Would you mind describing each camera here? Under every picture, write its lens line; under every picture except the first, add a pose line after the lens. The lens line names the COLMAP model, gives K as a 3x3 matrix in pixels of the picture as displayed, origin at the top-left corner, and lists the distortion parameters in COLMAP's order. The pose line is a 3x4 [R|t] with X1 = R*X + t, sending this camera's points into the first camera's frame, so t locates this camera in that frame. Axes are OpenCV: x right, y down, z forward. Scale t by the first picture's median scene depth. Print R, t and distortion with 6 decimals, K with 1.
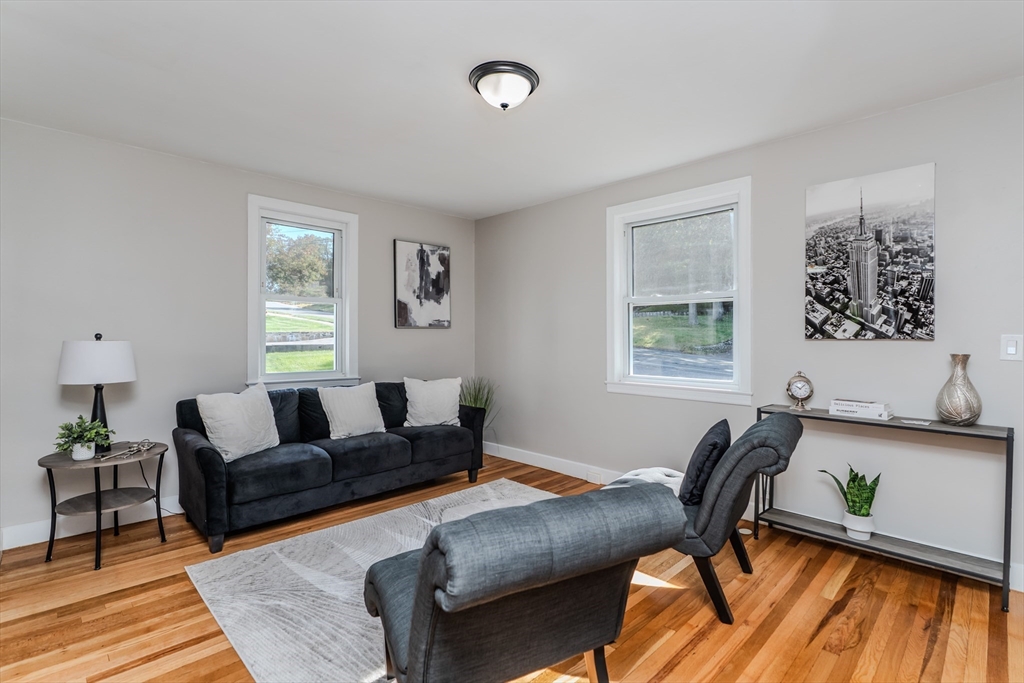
lens RADIAL K [[496.1, 0, 520.7], [0, 496.1, 336.9], [0, 0, 1]] dist [-0.001354, -0.003042]
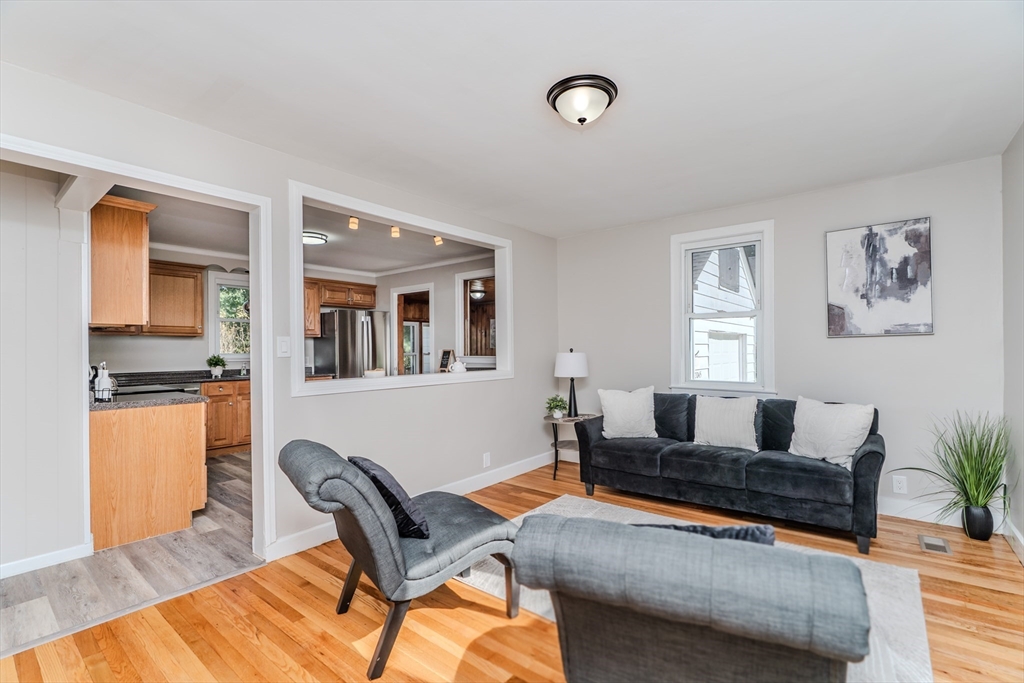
lens RADIAL K [[451.8, 0, 511.3], [0, 451.8, 346.9], [0, 0, 1]] dist [-0.003895, -0.000476]
pose [[0.105993, -0.010337, -0.994313, 0.708357], [0.006831, 0.999930, -0.009667, 0.001282], [0.994343, -0.005767, 0.106056, 0.625377]]
